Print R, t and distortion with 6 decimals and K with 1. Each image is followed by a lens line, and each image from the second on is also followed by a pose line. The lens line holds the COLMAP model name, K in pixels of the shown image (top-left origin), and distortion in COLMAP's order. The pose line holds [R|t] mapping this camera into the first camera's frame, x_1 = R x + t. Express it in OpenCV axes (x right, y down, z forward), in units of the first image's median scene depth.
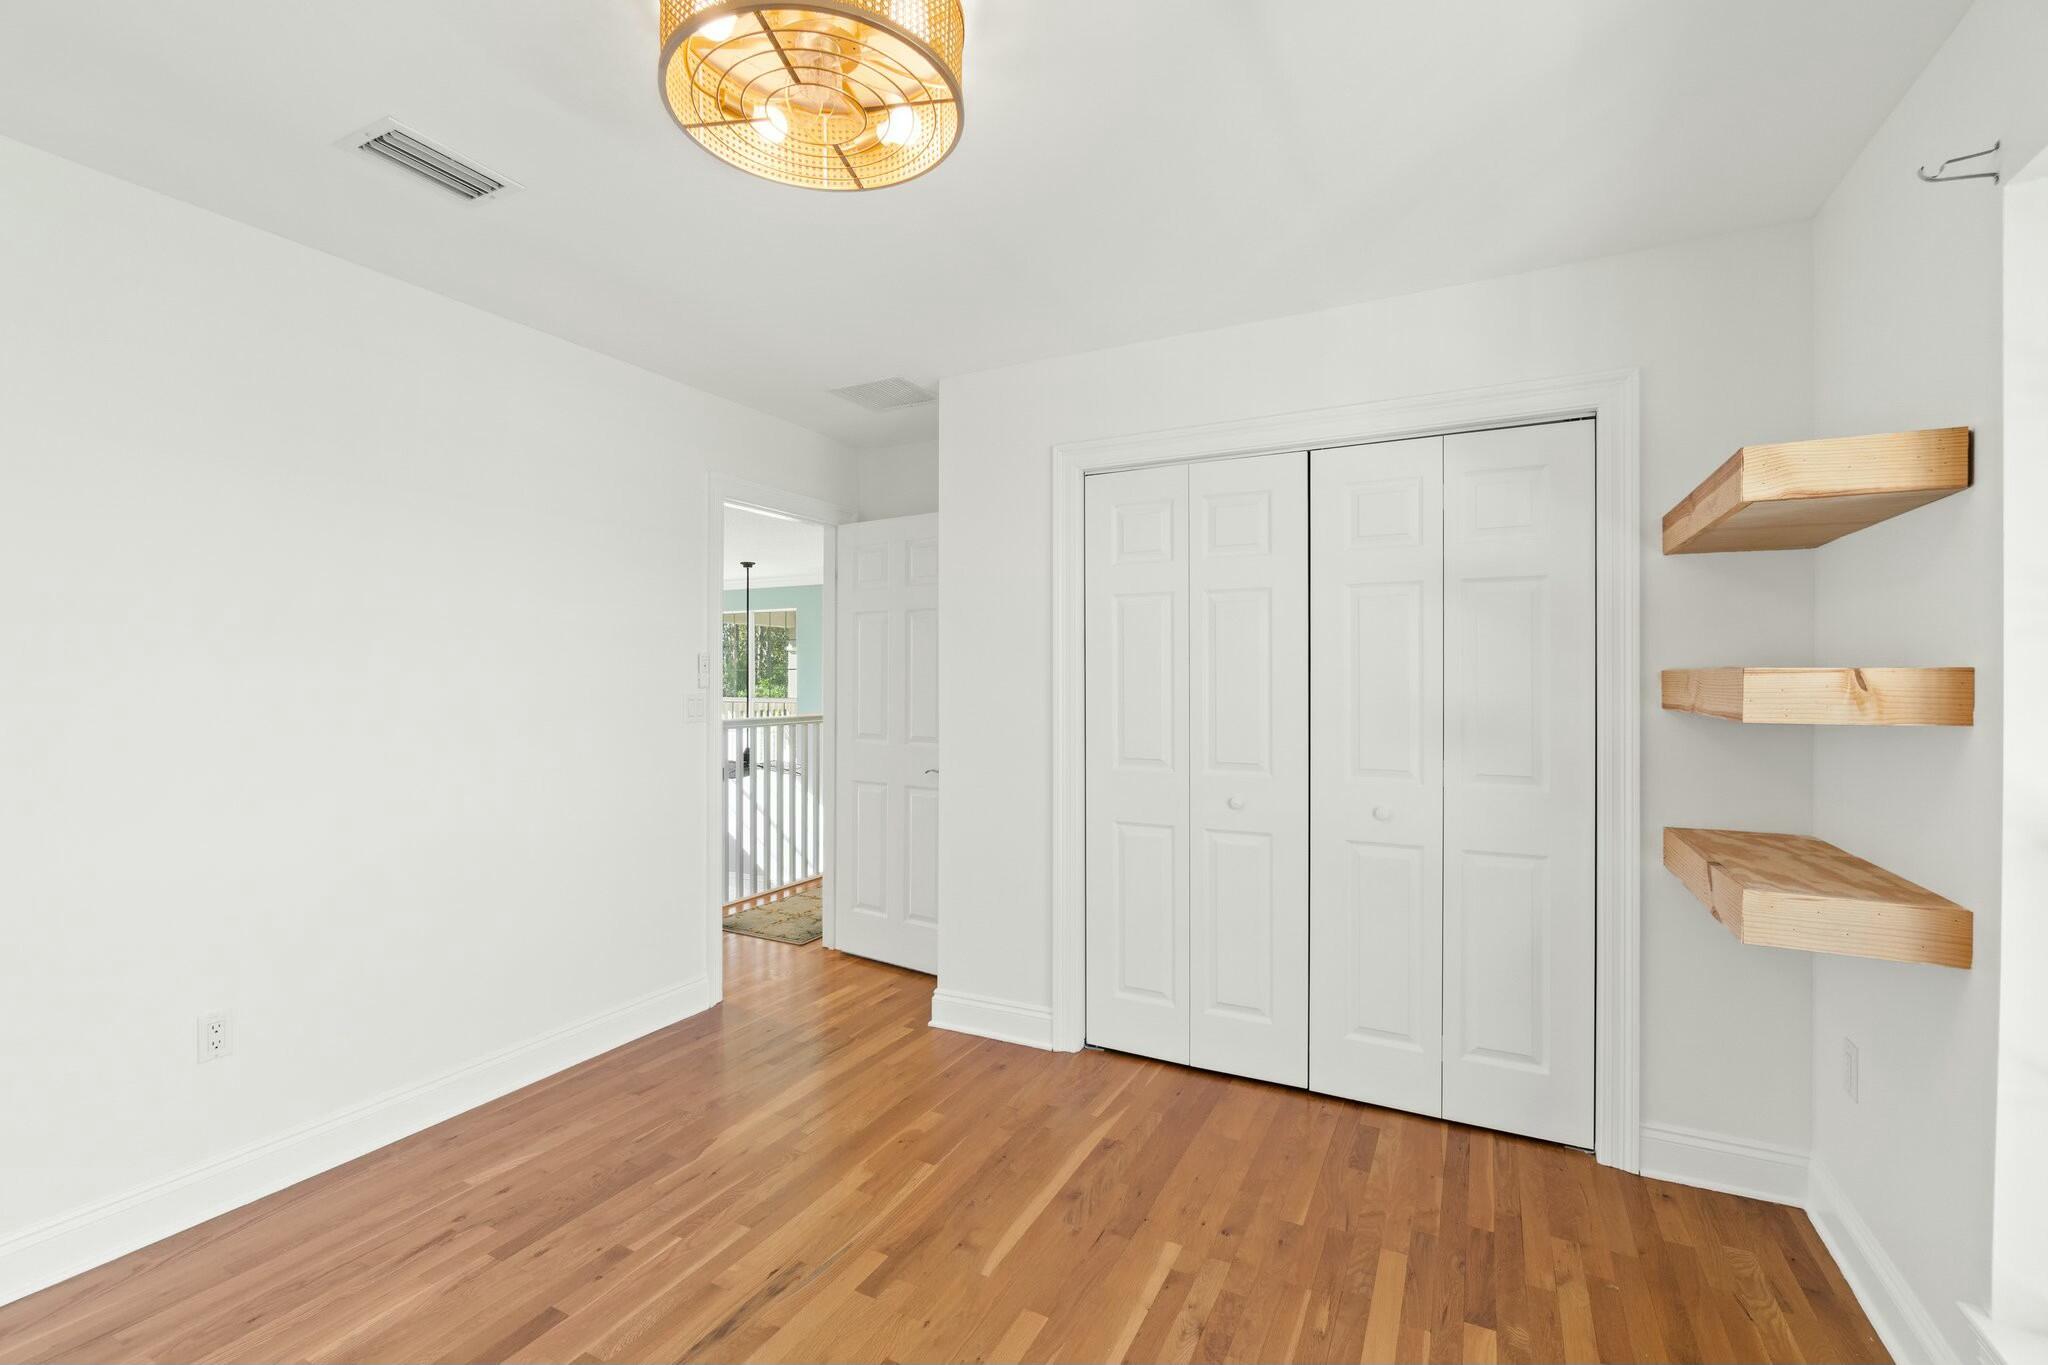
lens RADIAL K [[890.3, 0, 1010.4], [0, 890.3, 671.6], [0, 0, 1]] dist [-0.006461, 0.000668]
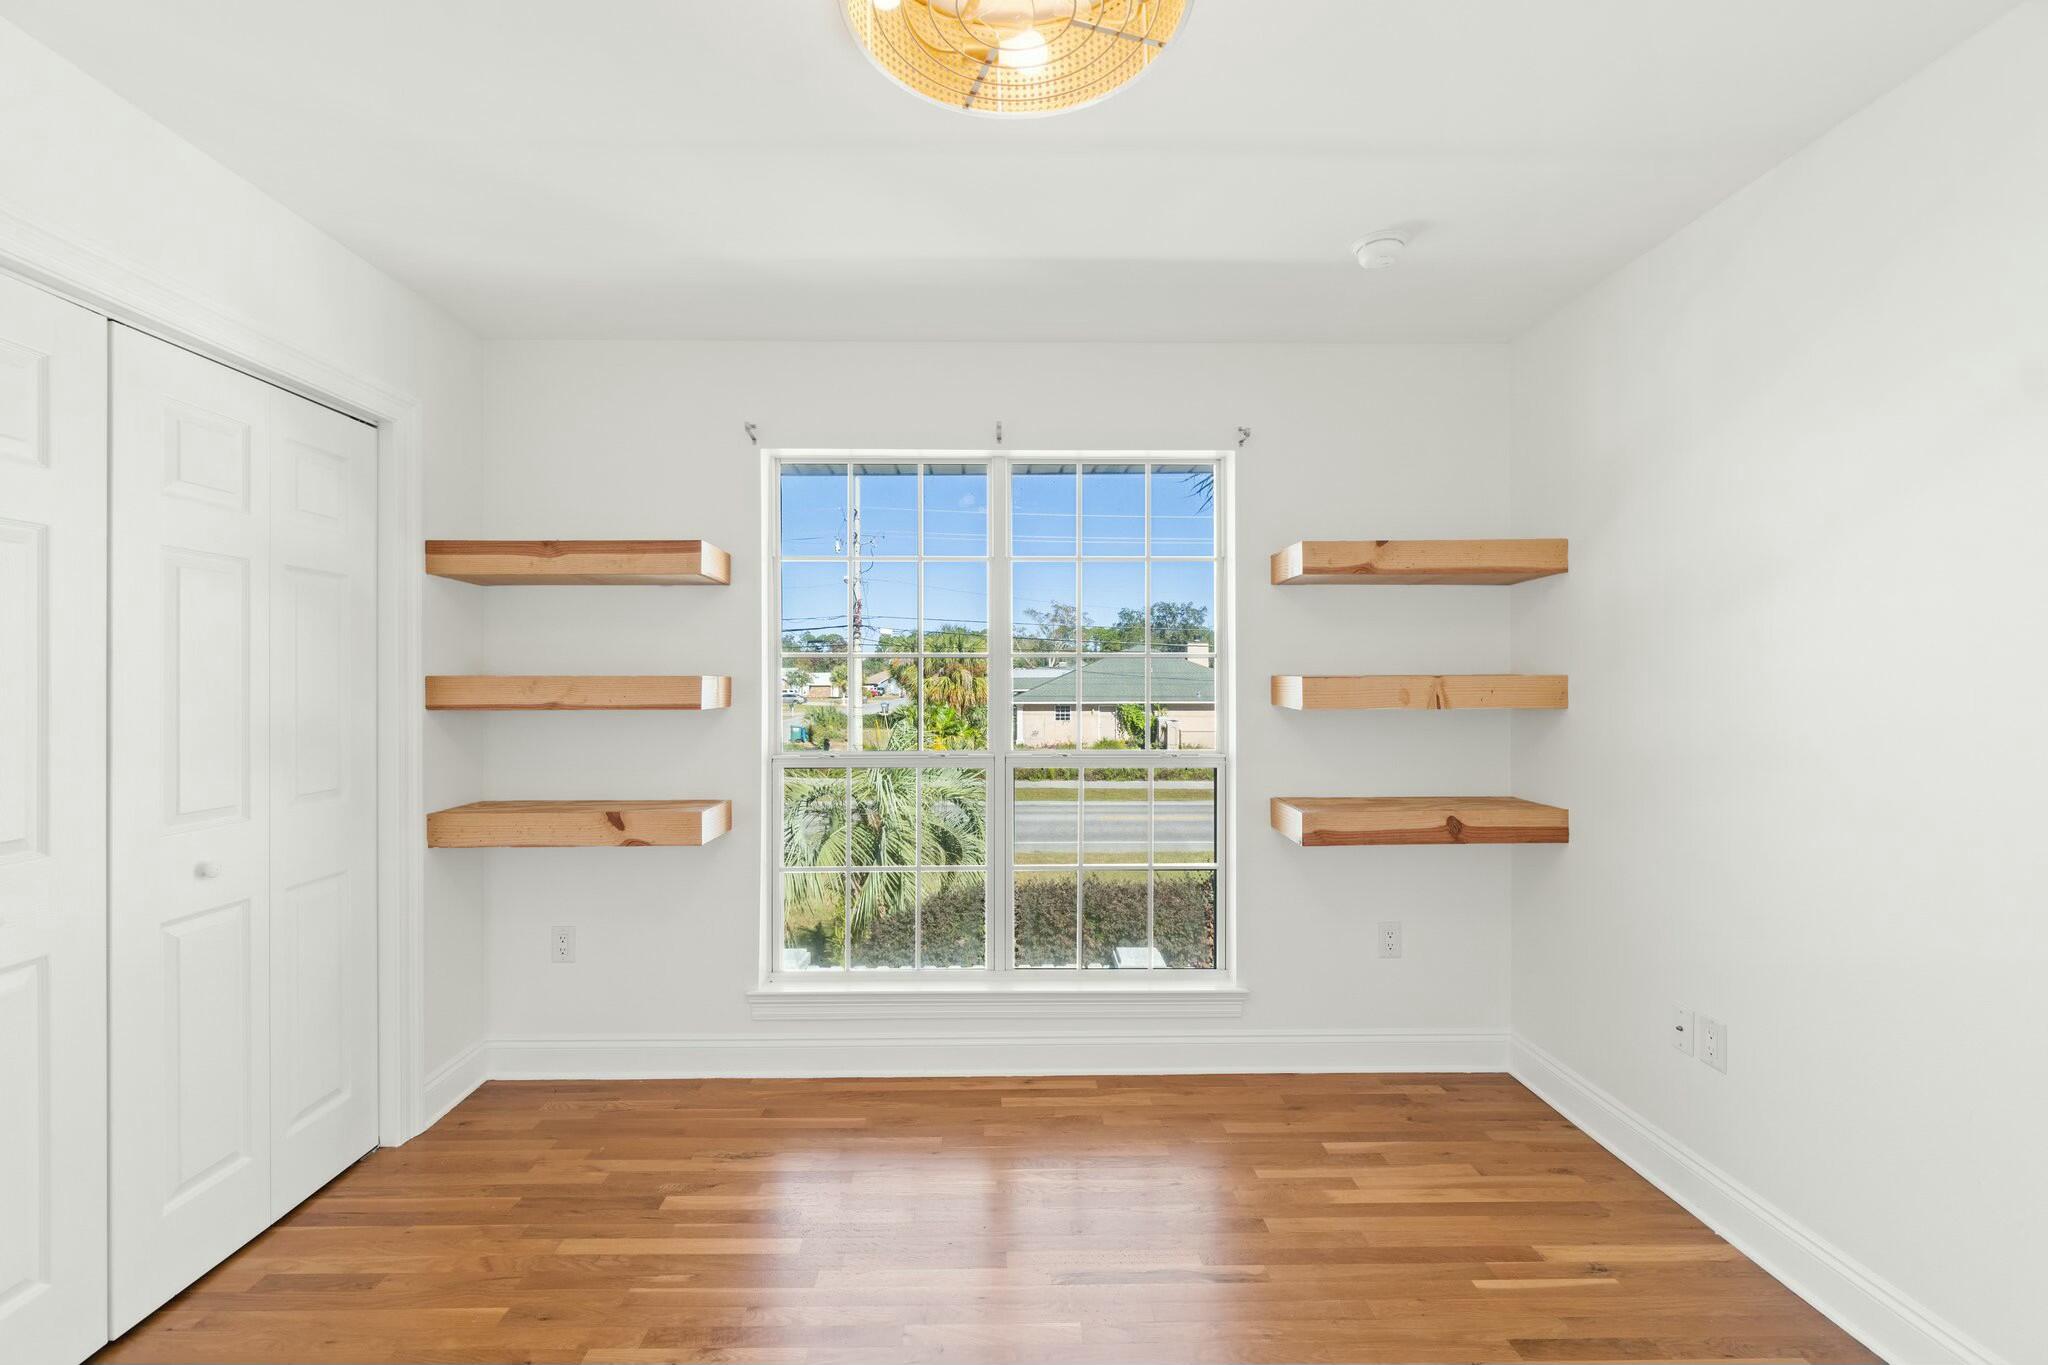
lens RADIAL K [[890.3, 0, 996.6], [0, 890.3, 676.7], [0, 0, 1]] dist [-0.006461, 0.000668]
pose [[-0.458138, 0.004689, 0.888868, -0.601454], [-0.005786, 0.999949, -0.008257, 0.004839], [-0.888862, -0.008926, -0.458088, 0.875229]]
